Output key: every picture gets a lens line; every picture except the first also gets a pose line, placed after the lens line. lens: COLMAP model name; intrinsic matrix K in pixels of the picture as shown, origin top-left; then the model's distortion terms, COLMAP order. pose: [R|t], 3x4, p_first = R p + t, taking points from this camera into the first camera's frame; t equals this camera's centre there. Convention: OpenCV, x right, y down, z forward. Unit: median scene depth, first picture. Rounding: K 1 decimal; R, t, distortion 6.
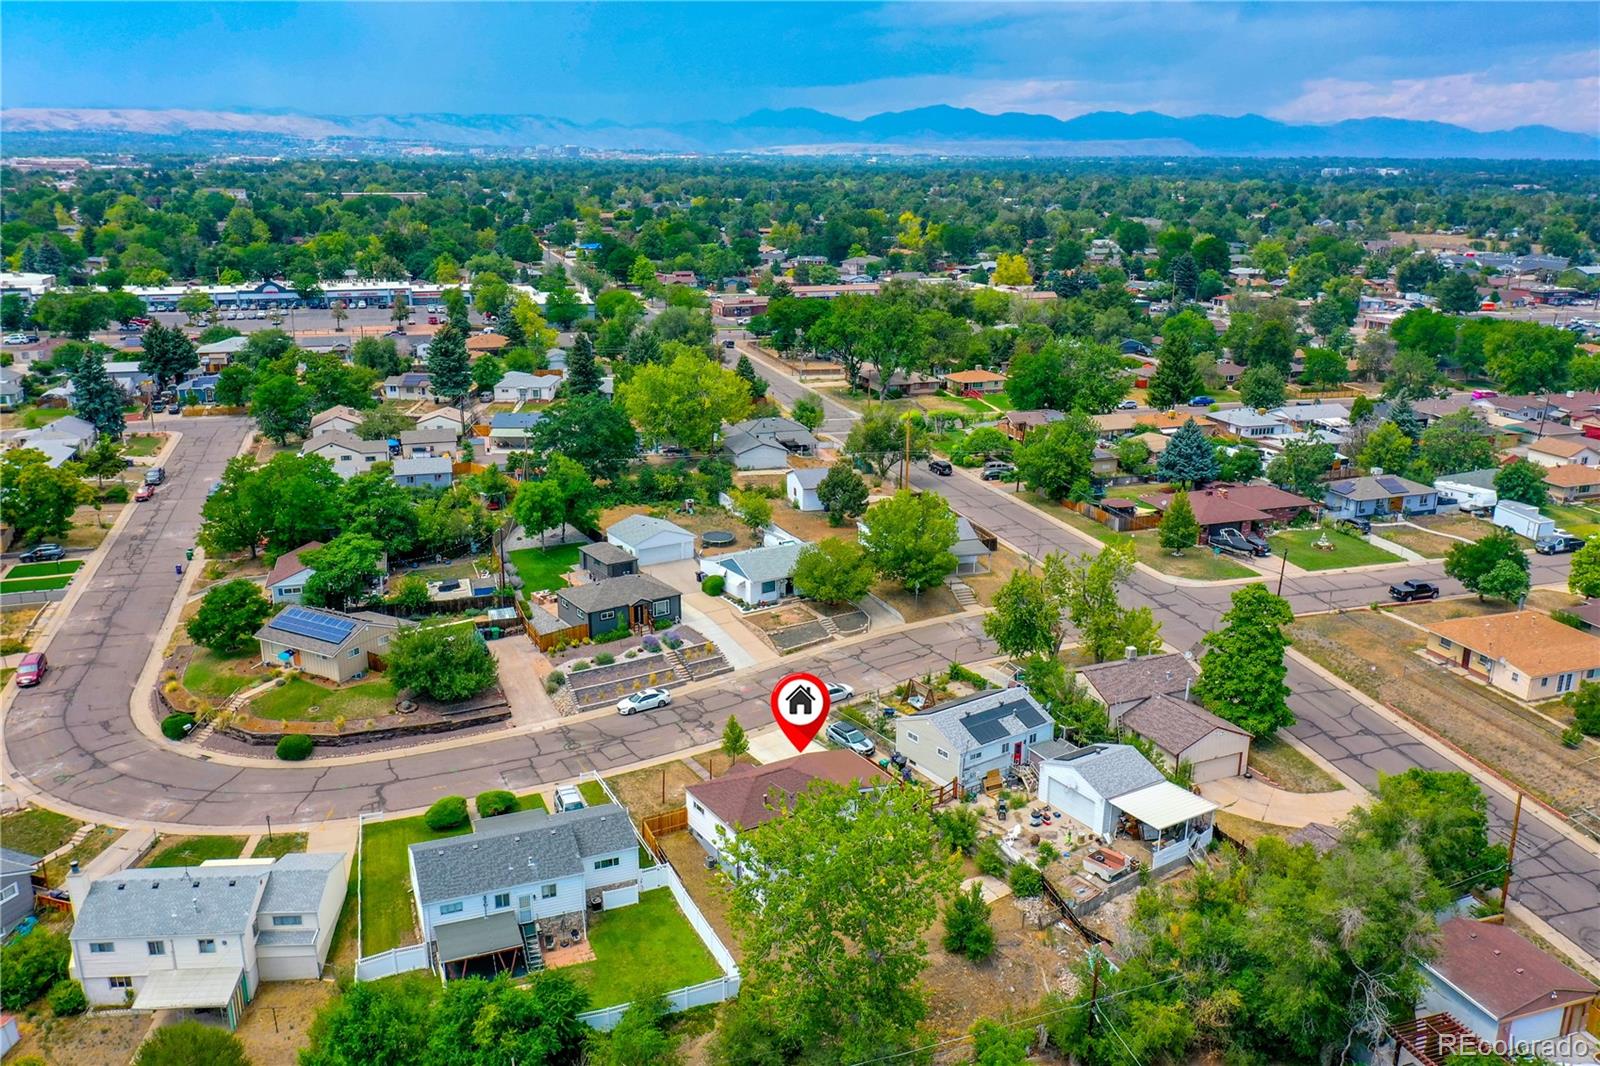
lens RADIAL K [[1322.5, 0, 800.0], [0, 1322.5, 533.0], [0, 0, 1]] dist [-0.016828, -0.003568]
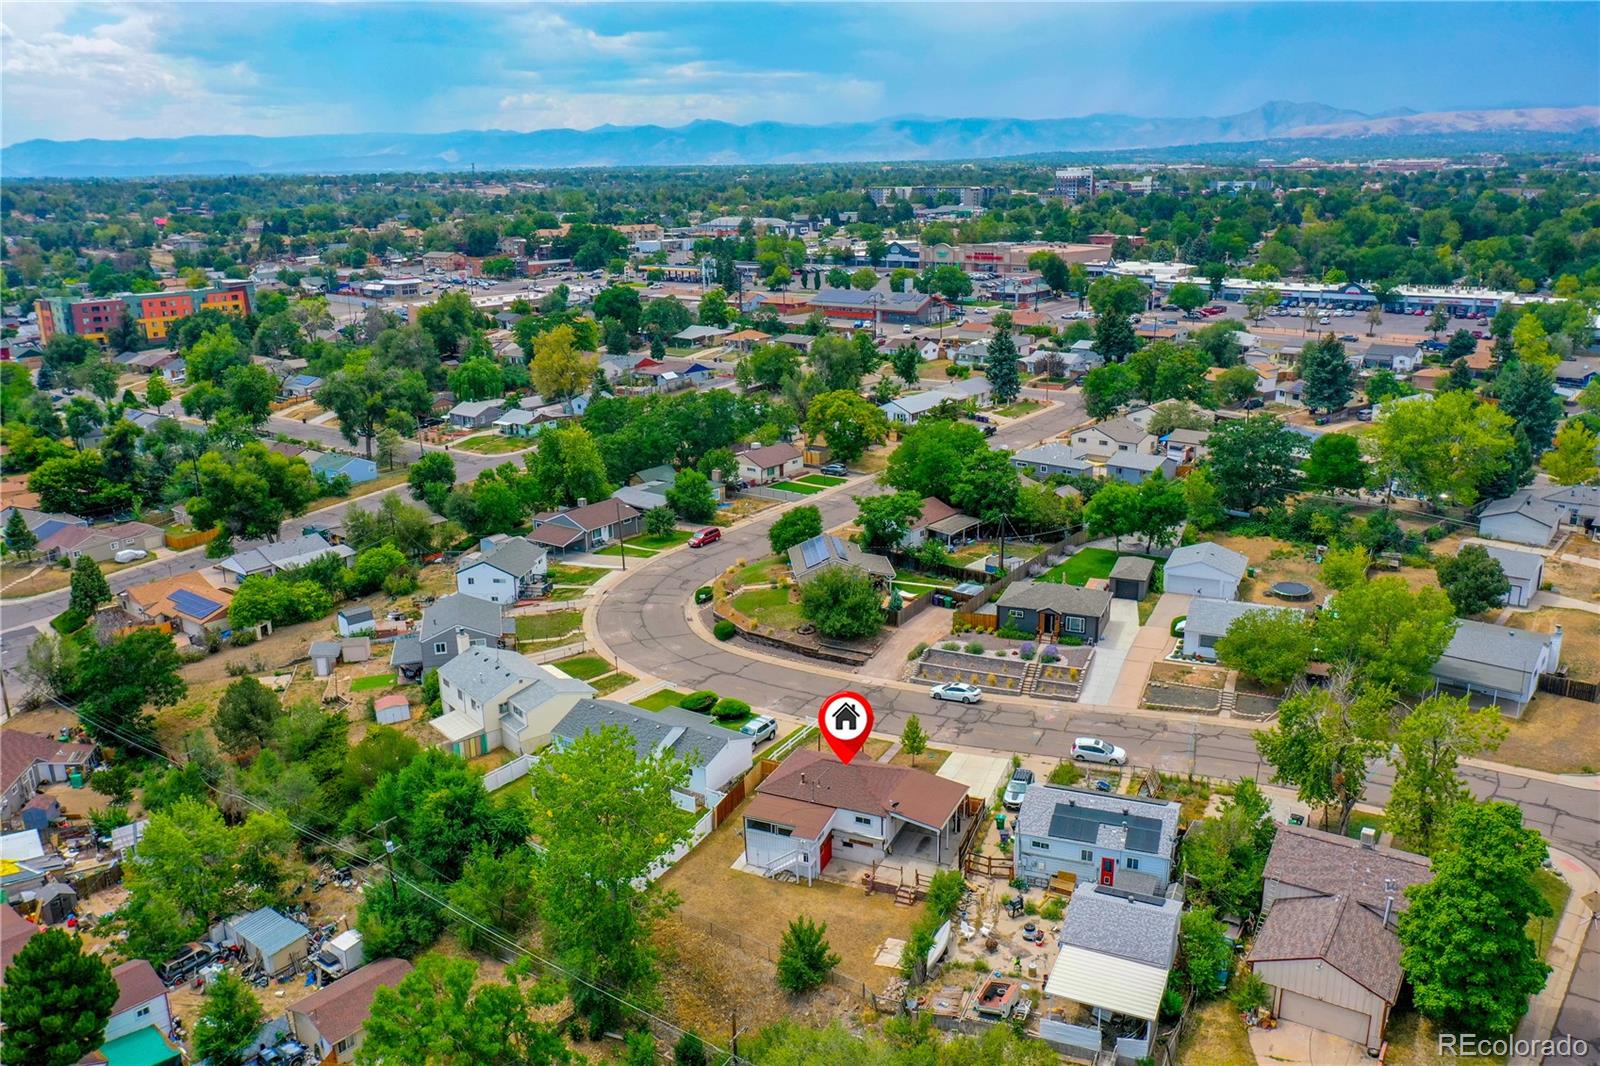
lens RADIAL K [[1303.5, 0, 800.0], [0, 1303.5, 533.0], [0, 0, 1]] dist [-0.011087, -0.005747]
pose [[0.513956, 0.213080, -0.830931, 0.263692], [-0.209488, 0.970507, 0.119297, -0.037108], [0.831844, 0.112756, 0.543436, 0.136047]]
